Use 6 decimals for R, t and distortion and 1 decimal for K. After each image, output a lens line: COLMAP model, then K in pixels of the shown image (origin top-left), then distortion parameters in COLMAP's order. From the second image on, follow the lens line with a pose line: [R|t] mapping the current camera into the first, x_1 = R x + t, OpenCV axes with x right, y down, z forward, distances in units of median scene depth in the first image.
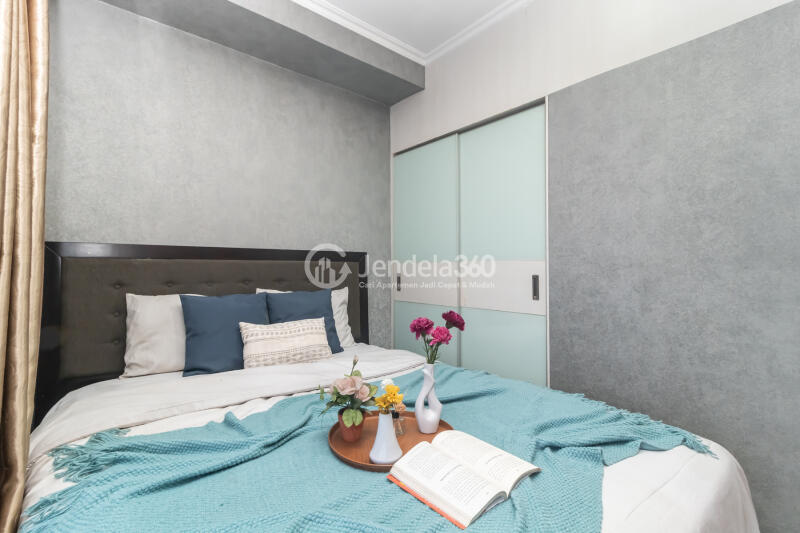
lens RADIAL K [[357.1, 0, 400.0], [0, 357.1, 266.5], [0, 0, 1]] dist [0.002314, 0.000192]
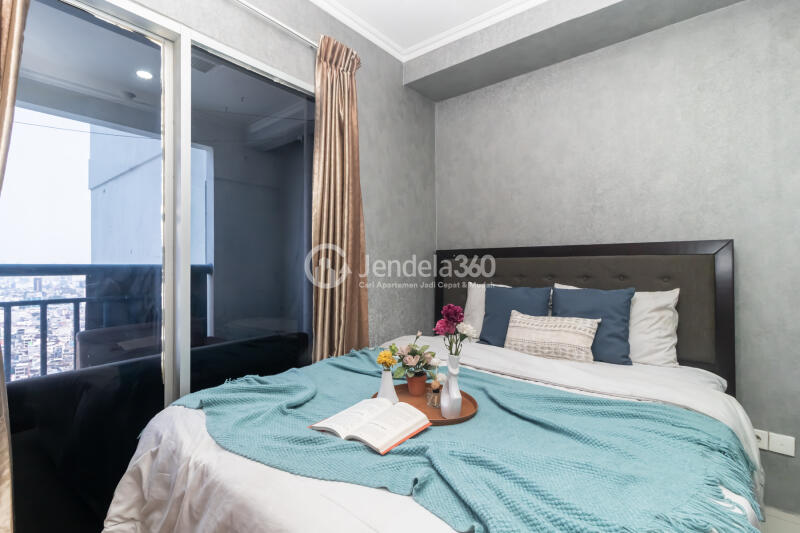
lens RADIAL K [[357.1, 0, 400.0], [0, 357.1, 266.5], [0, 0, 1]] dist [0.002314, 0.000192]
pose [[0.242948, -0.001511, -0.970038, 0.629185], [0.018699, 0.999820, 0.003126, -0.002838], [0.969859, -0.018898, 0.242932, 0.343189]]
